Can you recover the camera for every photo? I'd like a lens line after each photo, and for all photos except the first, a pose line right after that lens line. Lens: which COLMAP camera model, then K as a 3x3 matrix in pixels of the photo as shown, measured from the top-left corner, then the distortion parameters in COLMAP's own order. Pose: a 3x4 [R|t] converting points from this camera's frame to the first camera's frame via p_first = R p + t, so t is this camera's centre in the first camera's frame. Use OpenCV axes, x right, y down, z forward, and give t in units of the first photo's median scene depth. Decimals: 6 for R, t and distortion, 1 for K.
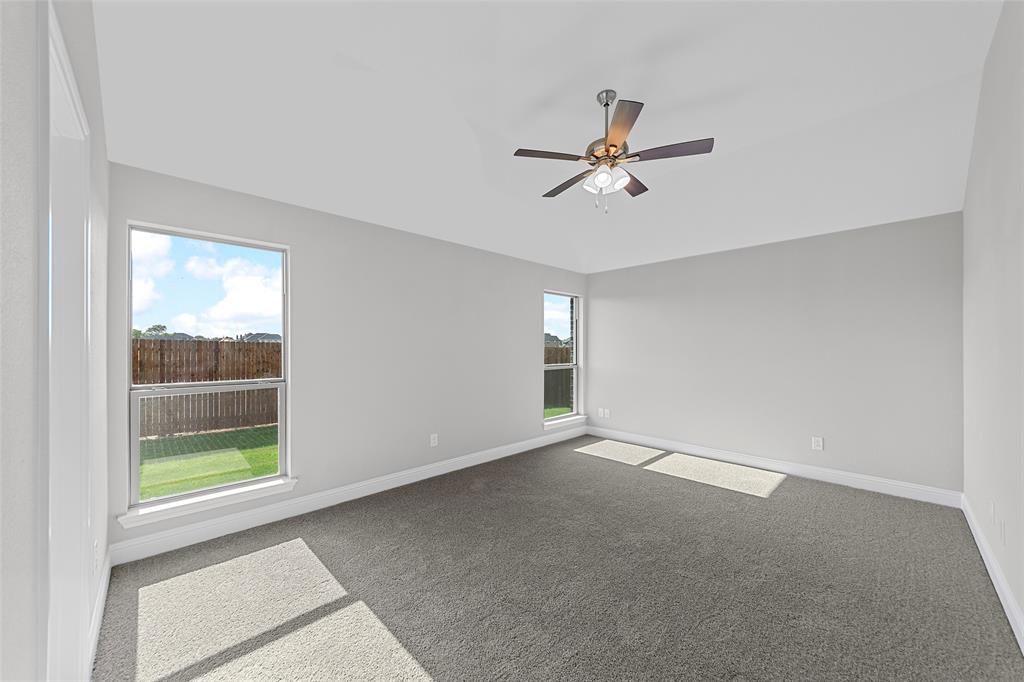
lens RADIAL K [[373.1, 0, 511.8], [0, 373.1, 346.3], [0, 0, 1]] dist [-0.001678, -0.000156]
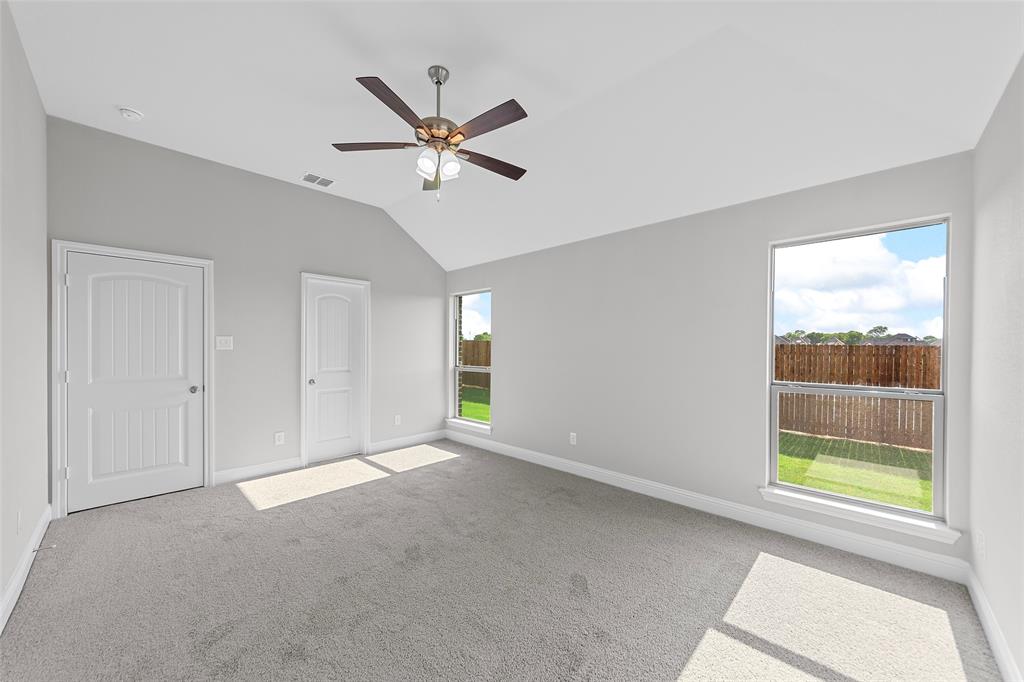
lens RADIAL K [[373.7, 0, 512.0], [0, 373.7, 341.0], [0, 0, 1]] dist [0.001018, -0.000014]
pose [[0.035052, -0.019130, -0.999202, 0.138904], [0.001215, 0.999817, -0.019099, 0.000580], [0.999385, -0.000544, 0.035069, 0.134987]]
